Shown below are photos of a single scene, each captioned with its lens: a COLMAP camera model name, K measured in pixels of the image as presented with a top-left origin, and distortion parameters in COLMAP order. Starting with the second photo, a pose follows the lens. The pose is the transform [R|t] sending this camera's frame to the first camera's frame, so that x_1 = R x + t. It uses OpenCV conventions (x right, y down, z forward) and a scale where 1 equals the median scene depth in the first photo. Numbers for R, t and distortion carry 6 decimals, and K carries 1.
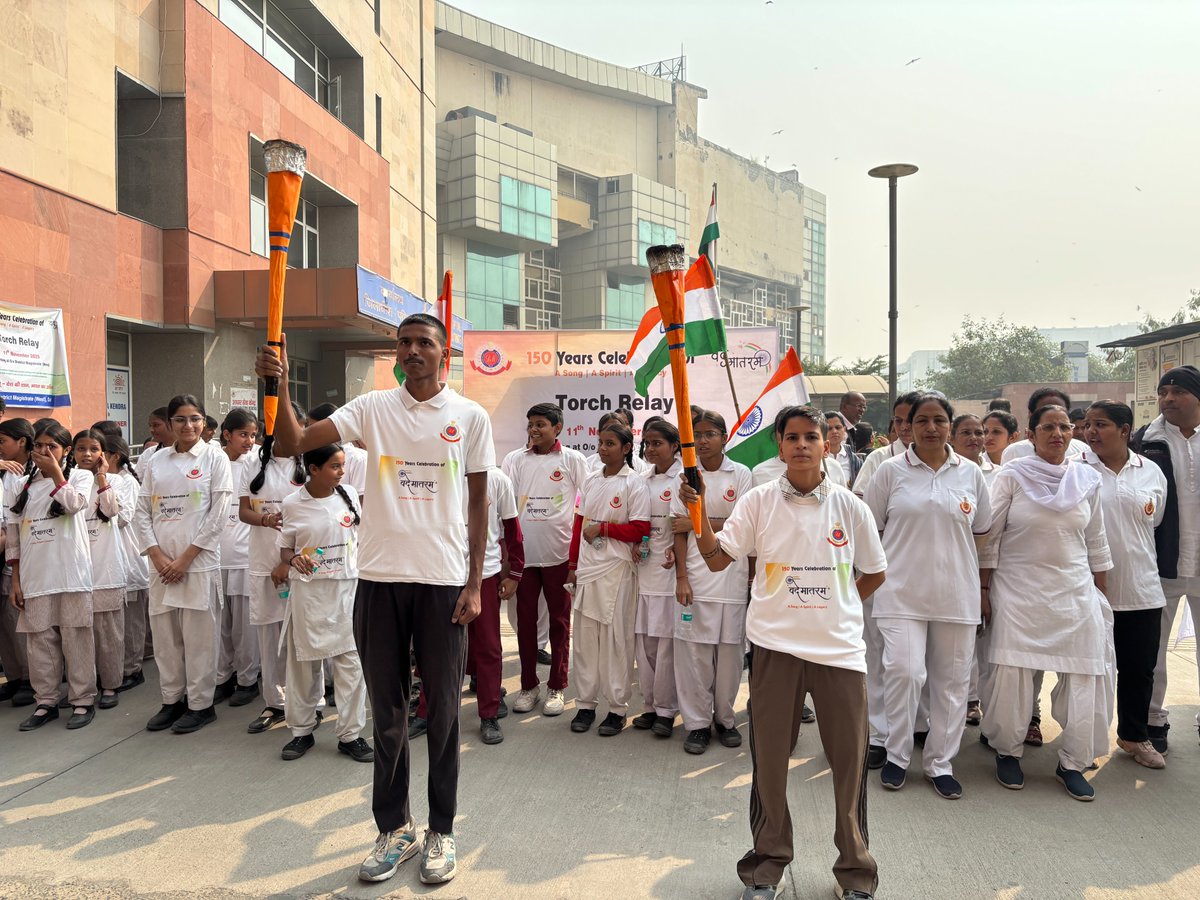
lens RADIAL K [[1294.4, 0, 595.8], [0, 1294.4, 451.7], [0, 0, 1]] dist [0.060656, 0.000000]
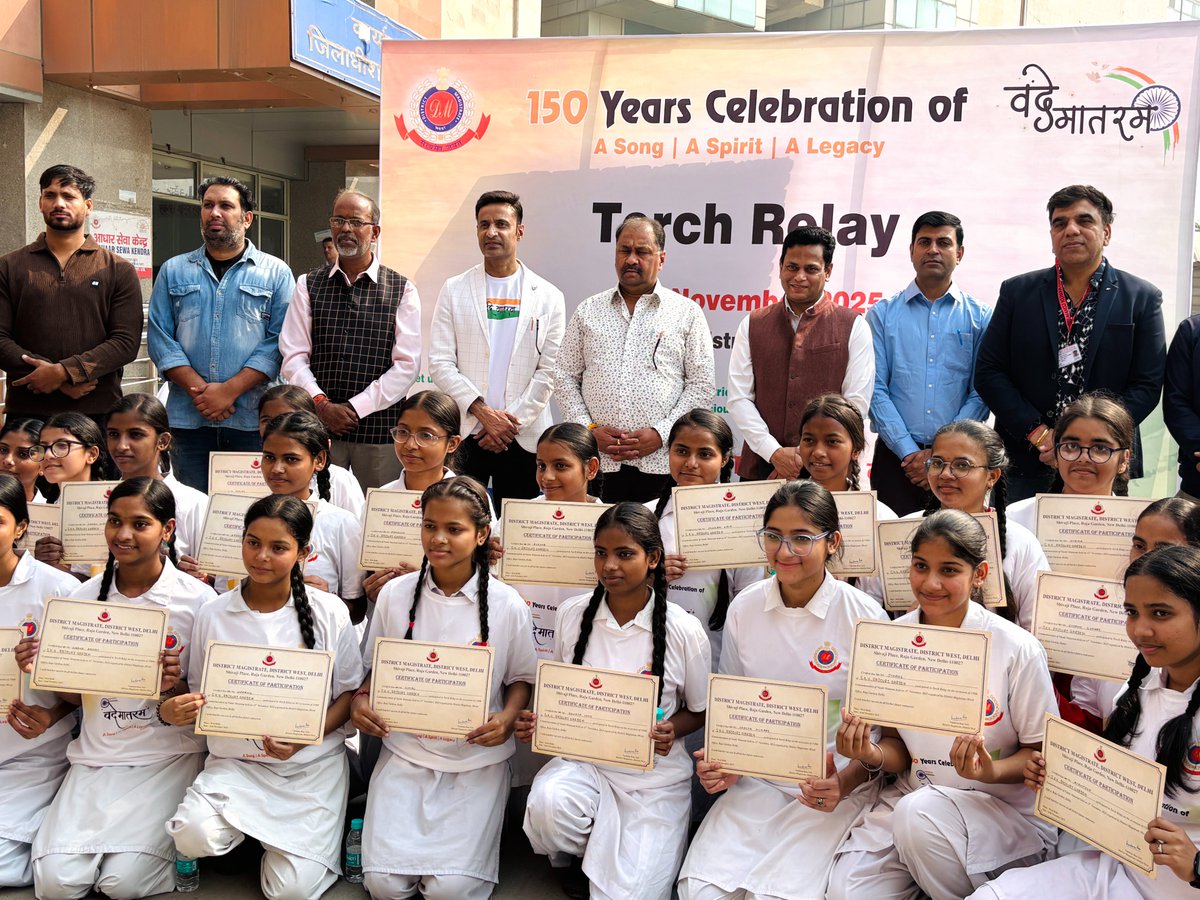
lens RADIAL K [[1294.4, 0, 606.9], [0, 1294.4, 458.2], [0, 0, 1]] dist [0.060656, 0.000000]
pose [[0.980113, 0.048806, -0.192342, 0.052678], [-0.032409, 0.995638, 0.087494, -0.000880], [0.195773, -0.079521, 0.977420, 0.603531]]
